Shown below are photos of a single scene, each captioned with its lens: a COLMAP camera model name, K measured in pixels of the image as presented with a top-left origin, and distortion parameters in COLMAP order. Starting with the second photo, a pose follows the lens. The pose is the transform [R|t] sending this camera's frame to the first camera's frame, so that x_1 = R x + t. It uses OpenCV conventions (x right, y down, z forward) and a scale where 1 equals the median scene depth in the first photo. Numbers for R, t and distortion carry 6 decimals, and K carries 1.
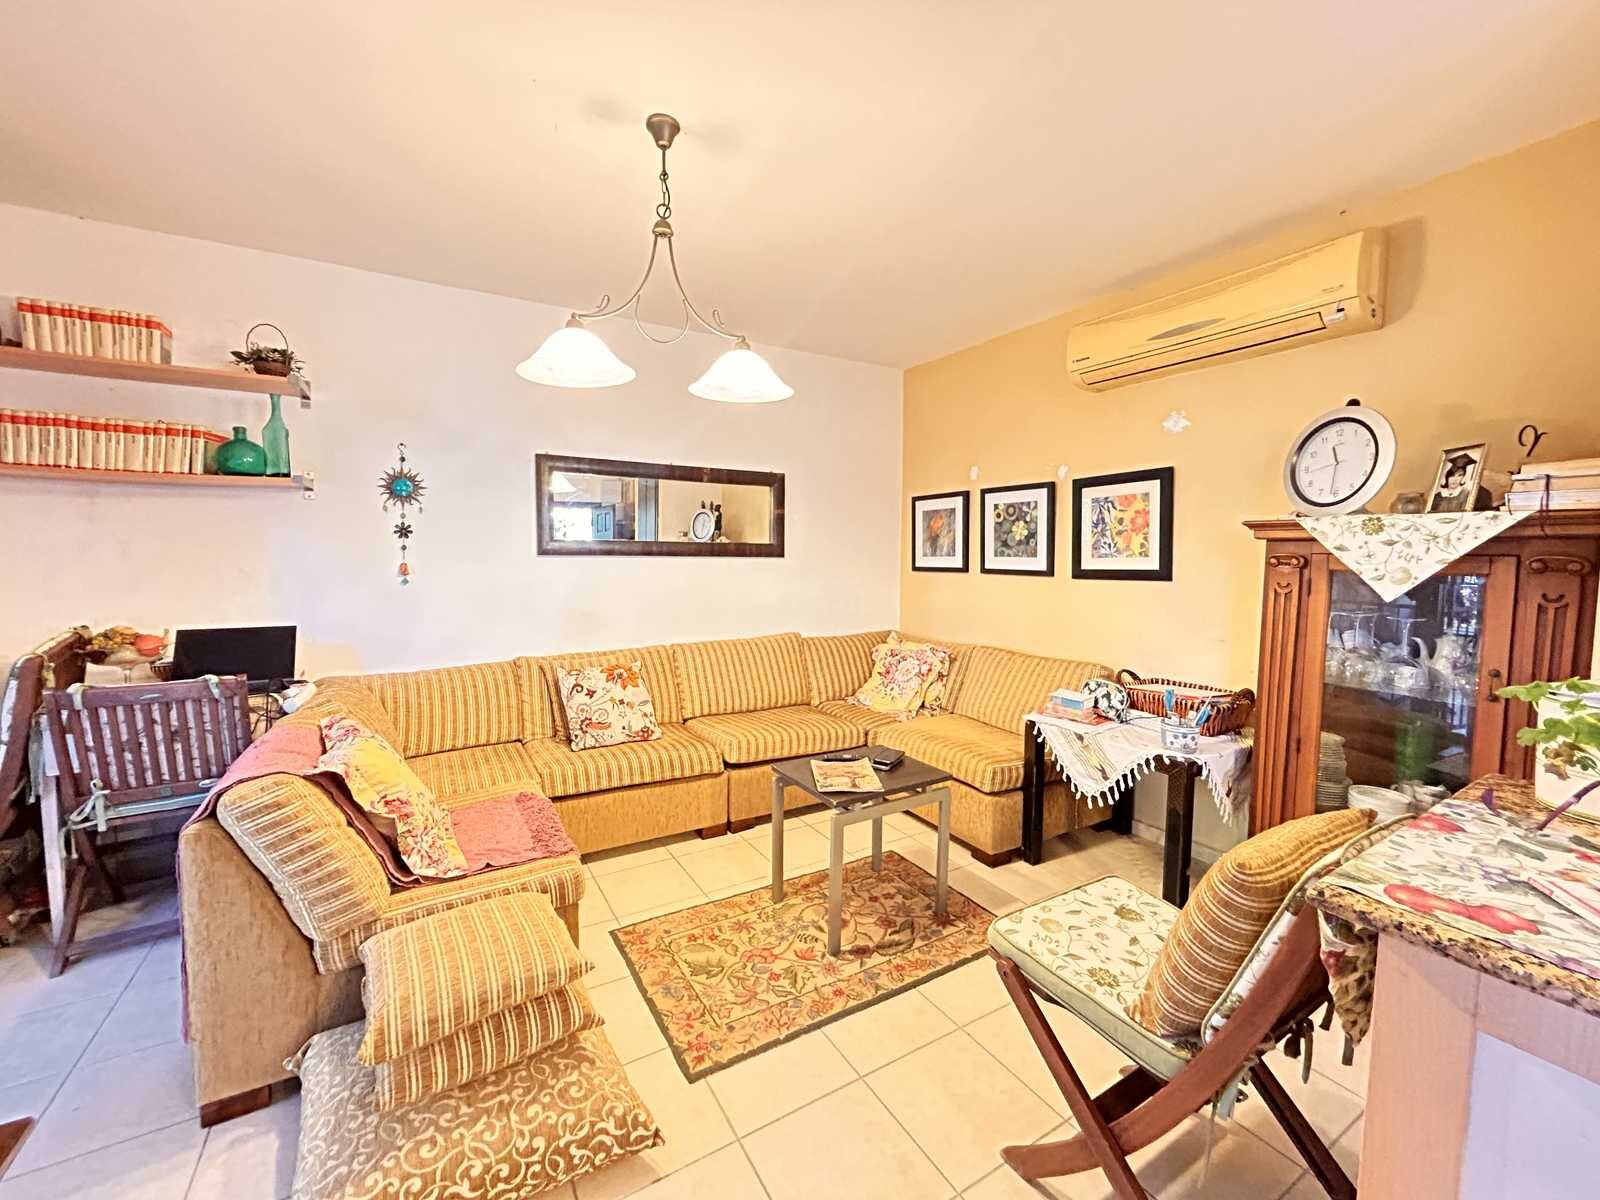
lens RADIAL K [[648.5, 0, 799.2], [0, 648.5, 596.4], [0, 0, 1]] dist [-0.003793, 0.000109]
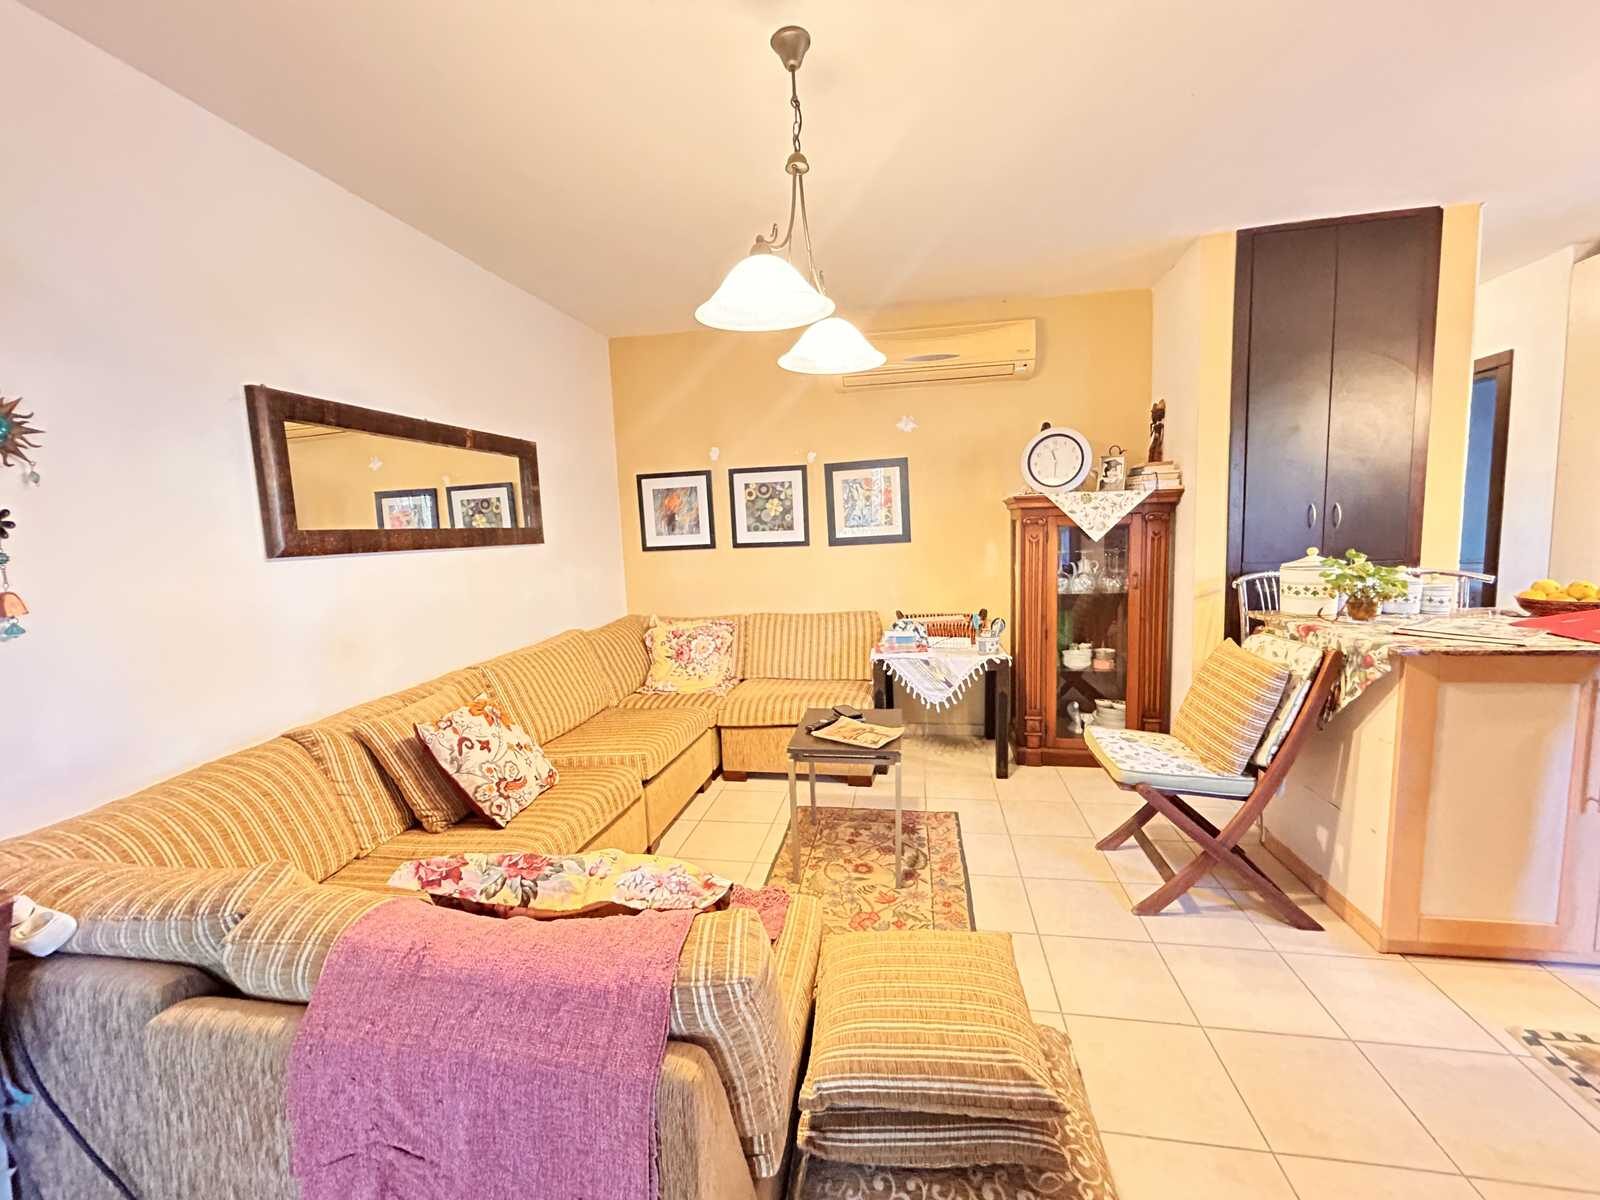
lens RADIAL K [[648.5, 0, 798.9], [0, 648.5, 596.5], [0, 0, 1]] dist [-0.003793, 0.000109]
pose [[0.652553, -0.115402, 0.748904, -0.596362], [0.095211, 0.992989, 0.070053, -0.026656], [-0.751738, 0.025591, 0.658965, 0.273733]]
